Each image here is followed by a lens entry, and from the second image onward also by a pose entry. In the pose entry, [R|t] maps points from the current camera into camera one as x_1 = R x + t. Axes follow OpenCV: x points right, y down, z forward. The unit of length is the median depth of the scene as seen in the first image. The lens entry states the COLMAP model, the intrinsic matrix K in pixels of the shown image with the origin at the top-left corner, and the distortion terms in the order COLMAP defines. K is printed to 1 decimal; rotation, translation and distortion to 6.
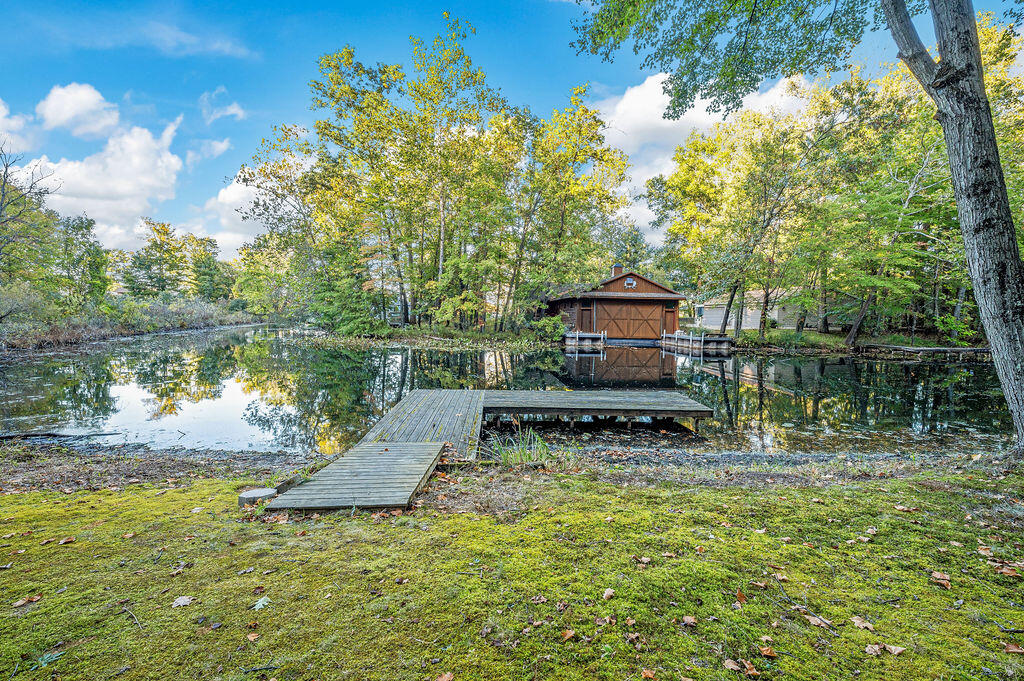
lens RADIAL K [[399.4, 0, 508.4], [0, 399.4, 337.7], [0, 0, 1]] dist [0.001162, 0.000065]
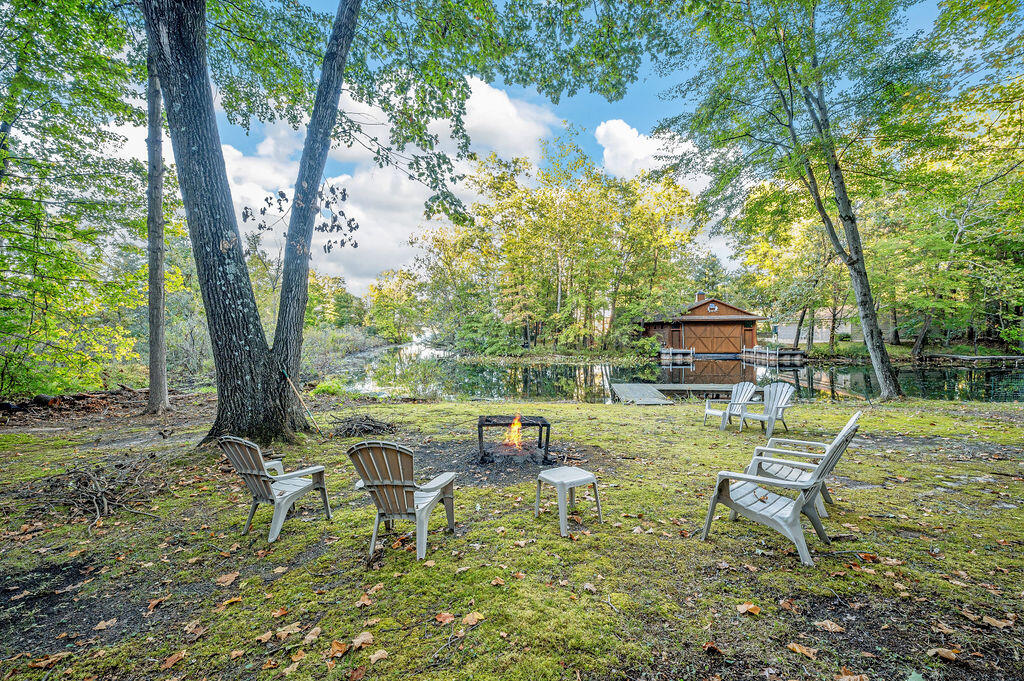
lens RADIAL K [[399.4, 0, 512.8], [0, 399.4, 338.5], [0, 0, 1]] dist [0.001162, 0.000065]
pose [[0.988277, -0.025706, -0.150493, -0.129080], [0.020475, 0.999135, -0.036206, -0.011393], [0.151293, 0.032701, 0.987948, -0.328183]]
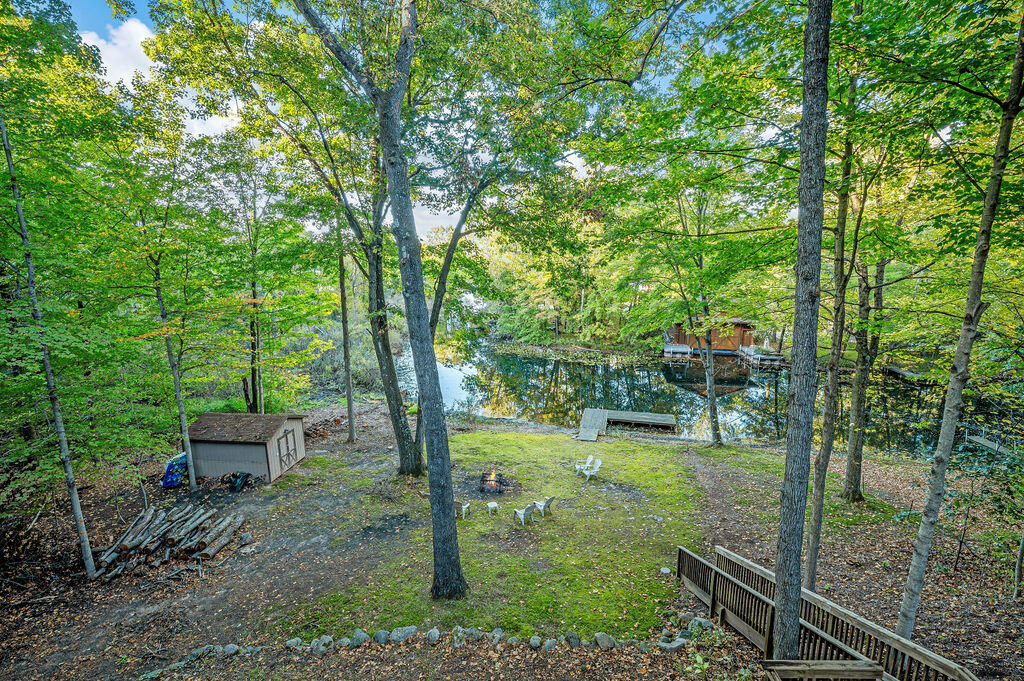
lens RADIAL K [[437.7, 0, 513.8], [0, 437.7, 339.8], [0, 0, 1]] dist [-0.003461, -0.000512]
pose [[0.961239, 0.031521, -0.273907, 0.048311], [0.006078, 0.990780, 0.135347, -0.271302], [0.275648, -0.131766, 0.952185, -0.740092]]
